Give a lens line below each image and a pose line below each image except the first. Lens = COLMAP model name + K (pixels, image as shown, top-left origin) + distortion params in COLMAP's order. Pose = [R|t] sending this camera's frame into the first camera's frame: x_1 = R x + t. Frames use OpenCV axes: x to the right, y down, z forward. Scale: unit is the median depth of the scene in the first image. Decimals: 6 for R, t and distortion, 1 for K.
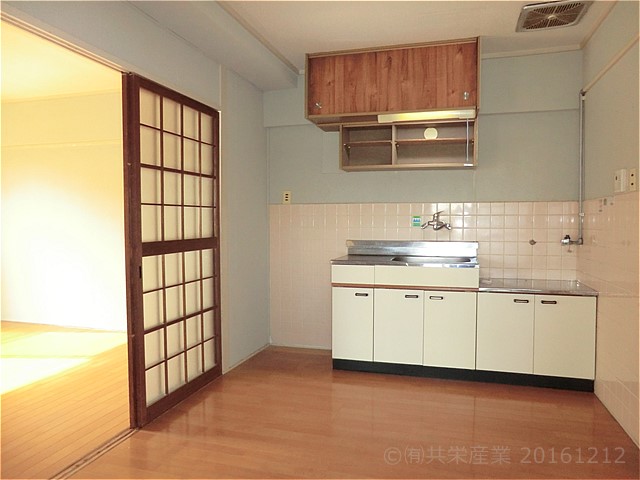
lens RADIAL K [[460.3, 0, 320.0], [0, 460.3, 240.0], [0, 0, 1]] dist [0.002459, 0.002169]
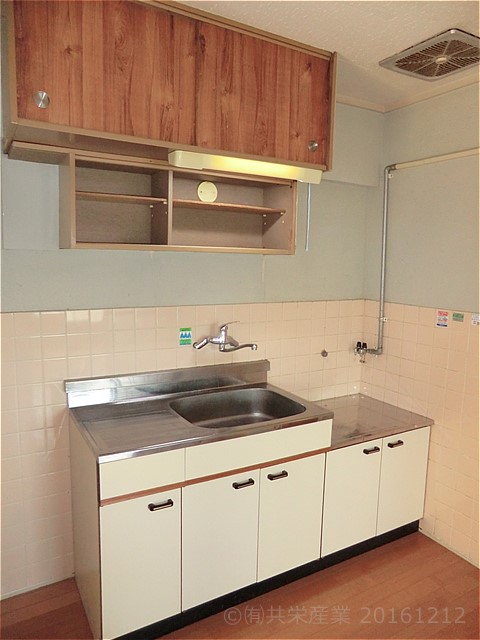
lens RADIAL K [[472.8, 0, 240.0], [0, 472.8, 320.0], [0, 0, 1]] dist [-0.054035, 0.082937]
pose [[0.684033, -0.085199, 0.724458, -0.216613], [0.018642, 0.994873, 0.099399, -0.141530], [-0.729213, -0.054487, 0.682114, 0.610239]]
